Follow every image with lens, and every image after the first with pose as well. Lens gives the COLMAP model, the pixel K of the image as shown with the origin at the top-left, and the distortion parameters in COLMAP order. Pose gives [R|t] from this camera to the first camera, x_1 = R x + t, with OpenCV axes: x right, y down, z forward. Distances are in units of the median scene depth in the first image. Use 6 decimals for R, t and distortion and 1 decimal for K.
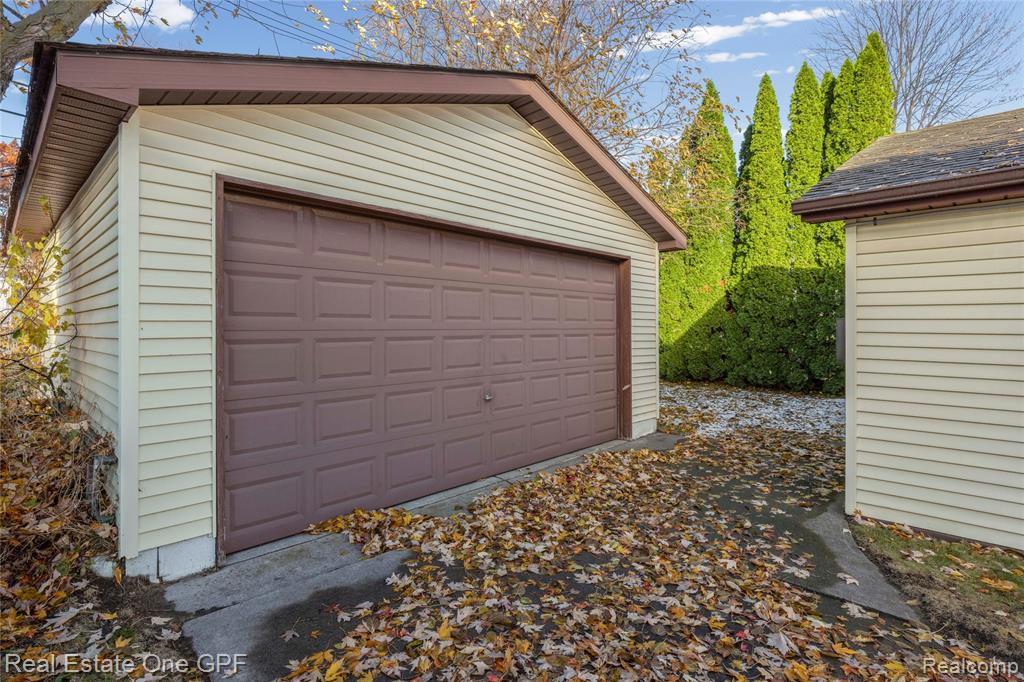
lens RADIAL K [[484.8, 0, 500.2], [0, 484.8, 329.8], [0, 0, 1]] dist [0.000795, -0.000161]
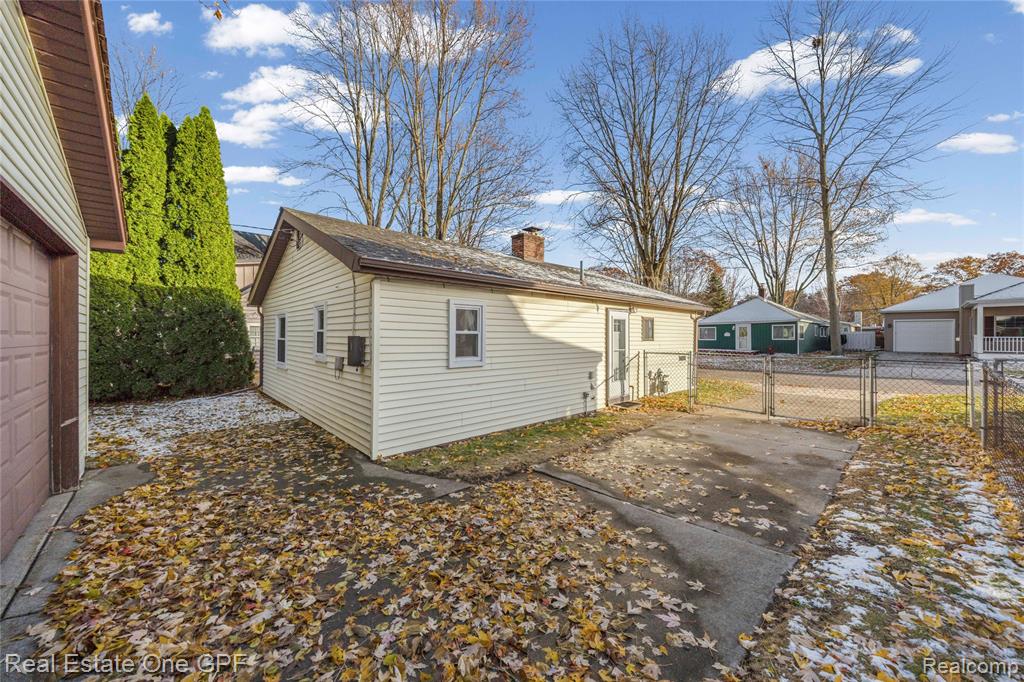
lens RADIAL K [[371.3, 0, 512.0], [0, 371.3, 332.3], [0, 0, 1]] dist [-0.001613, -0.000220]
pose [[0.072314, 0.015868, 0.997256, -0.270115], [0.003926, 0.999861, -0.016194, -0.008869], [-0.997374, 0.005086, 0.072242, 0.269789]]
